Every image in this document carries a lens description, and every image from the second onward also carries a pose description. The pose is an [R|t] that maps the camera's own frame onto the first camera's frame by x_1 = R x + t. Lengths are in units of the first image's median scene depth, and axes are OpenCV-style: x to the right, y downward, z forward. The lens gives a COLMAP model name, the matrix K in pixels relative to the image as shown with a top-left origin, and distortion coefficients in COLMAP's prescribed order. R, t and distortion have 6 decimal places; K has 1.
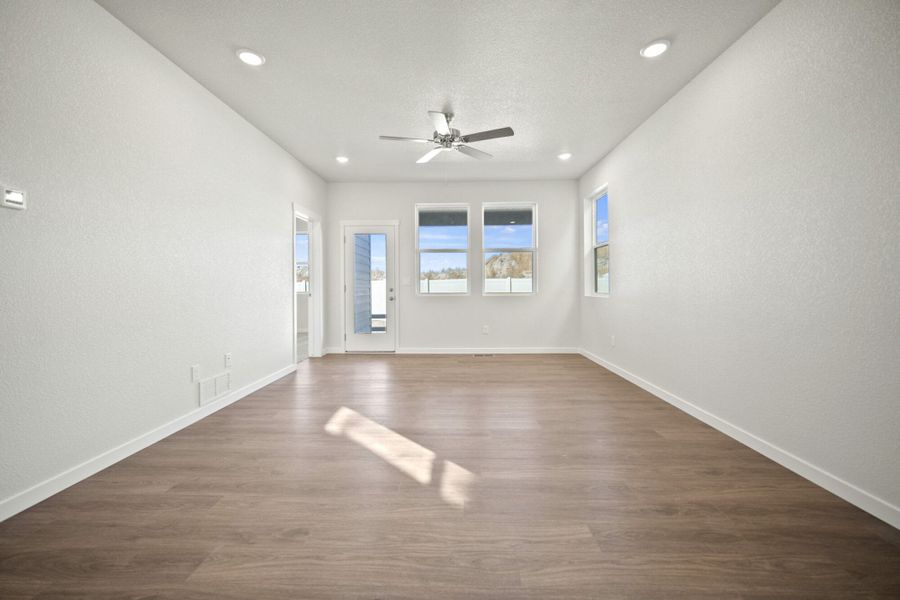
lens RADIAL K [[360.9, 0, 451.6], [0, 360.9, 297.7], [0, 0, 1]] dist [0.000260, -0.000347]
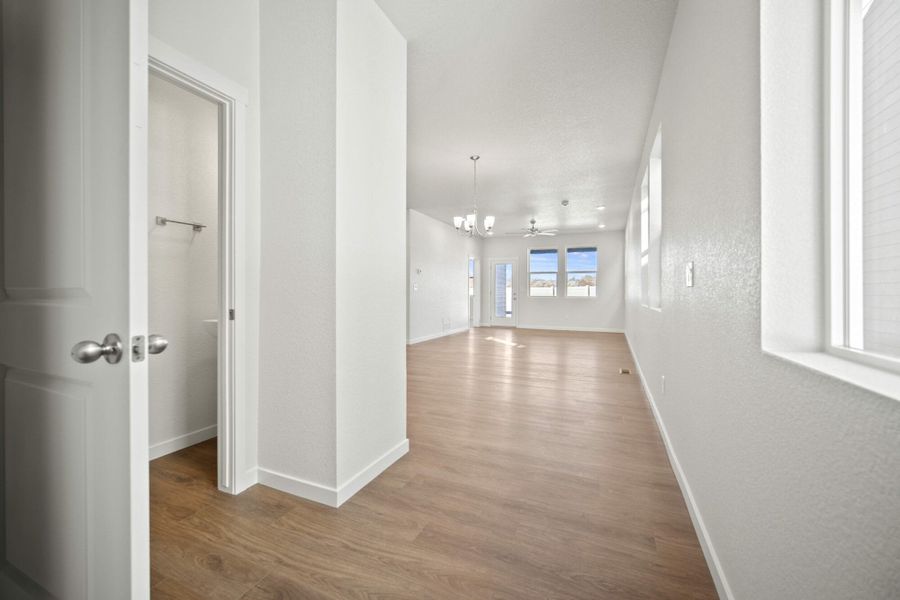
lens RADIAL K [[360.9, 0, 444.8], [0, 360.9, 295.2], [0, 0, 1]] dist [0.000260, -0.000347]
pose [[0.920528, -0.001834, -0.390672, 0.237939], [-0.008463, 0.999661, -0.024633, 0.035942], [0.390584, 0.025982, 0.920200, -0.889175]]
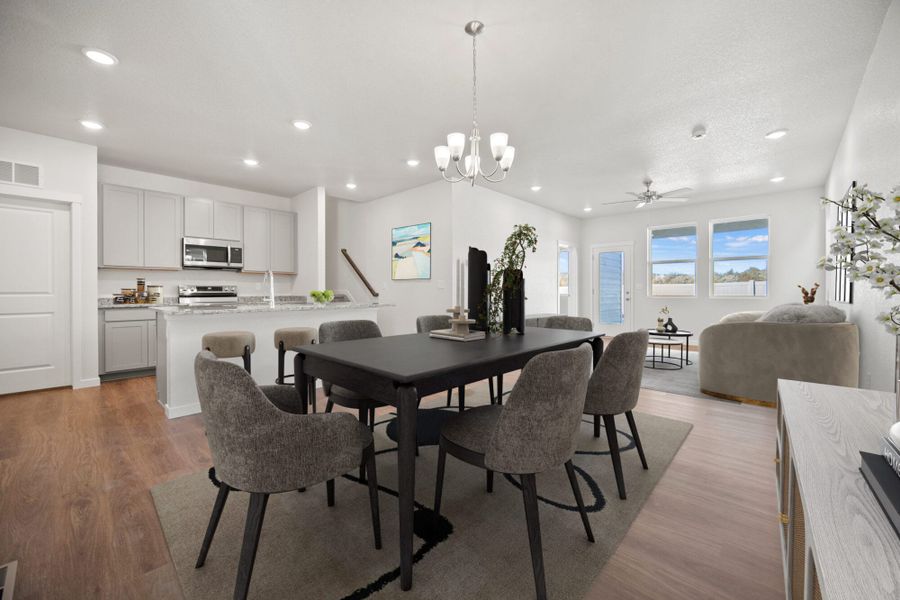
lens RADIAL K [[360.9, 0, 444.8], [0, 360.9, 296.5], [0, 0, 1]] dist [0.000260, -0.000347]
pose [[0.743136, -0.000880, -0.669140, 0.237469], [-0.012356, 0.999811, -0.015038, 0.022868], [0.669026, 0.019444, 0.742985, -0.480625]]
